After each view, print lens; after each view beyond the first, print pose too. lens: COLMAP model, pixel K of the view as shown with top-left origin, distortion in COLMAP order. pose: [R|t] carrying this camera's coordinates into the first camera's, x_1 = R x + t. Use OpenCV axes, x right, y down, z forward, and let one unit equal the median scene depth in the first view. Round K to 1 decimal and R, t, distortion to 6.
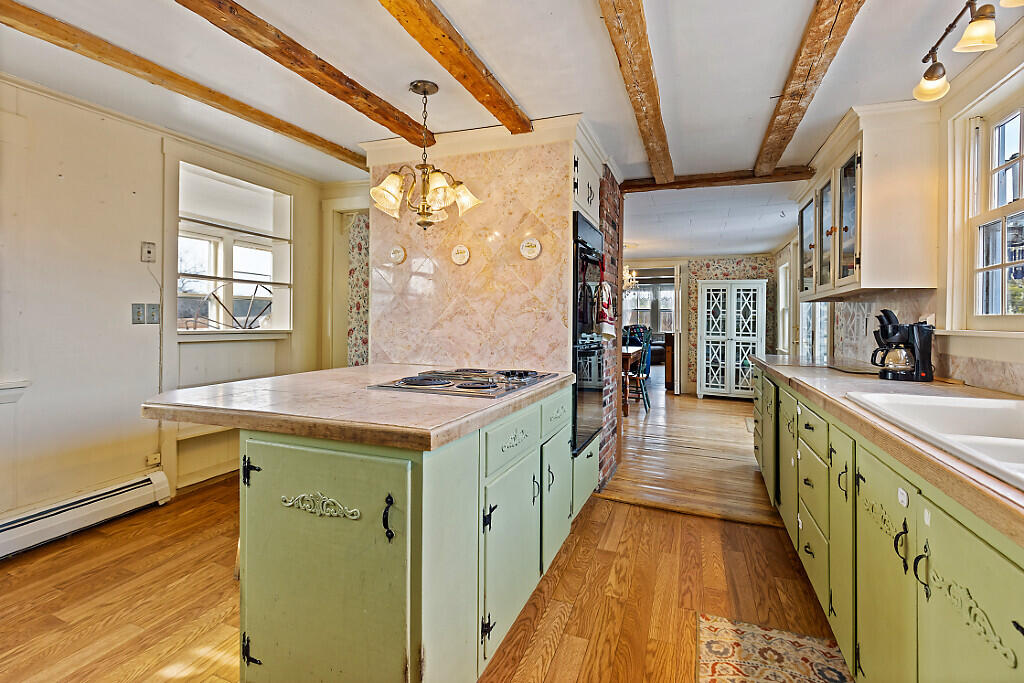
lens RADIAL K [[472.3, 0, 527.3], [0, 472.3, 317.8], [0, 0, 1]] dist [-0.000486, 0.000299]
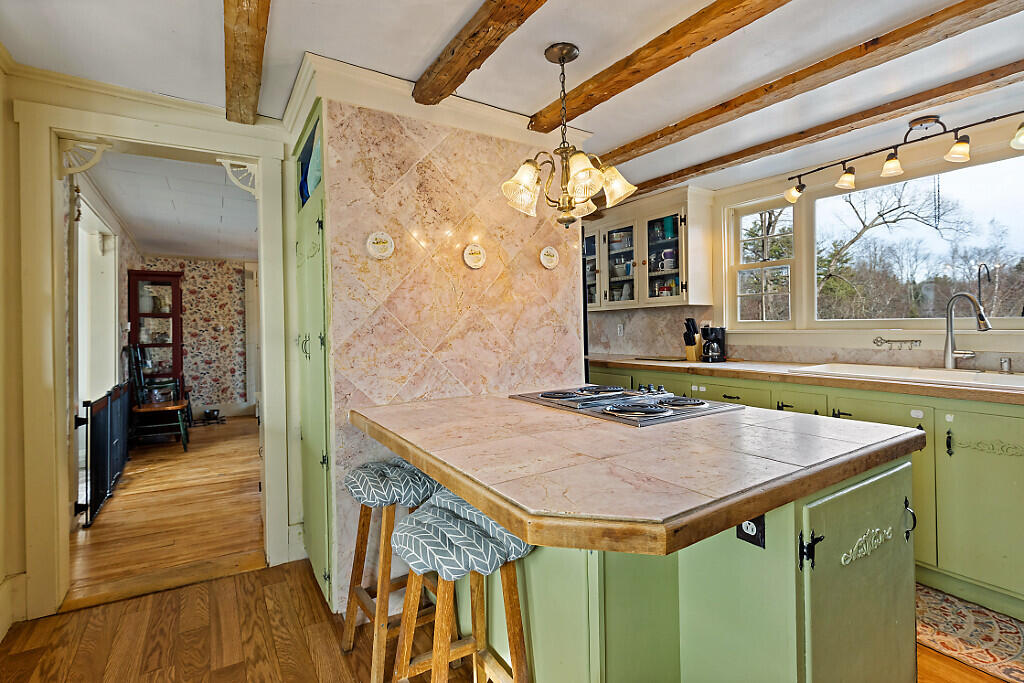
lens RADIAL K [[472.3, 0, 508.8], [0, 472.3, 320.1], [0, 0, 1]] dist [-0.000486, 0.000299]
pose [[0.610230, -0.017193, 0.792038, -0.766856], [0.018686, 0.999799, 0.007306, -0.030299], [-0.792004, 0.010342, 0.610428, 0.479444]]
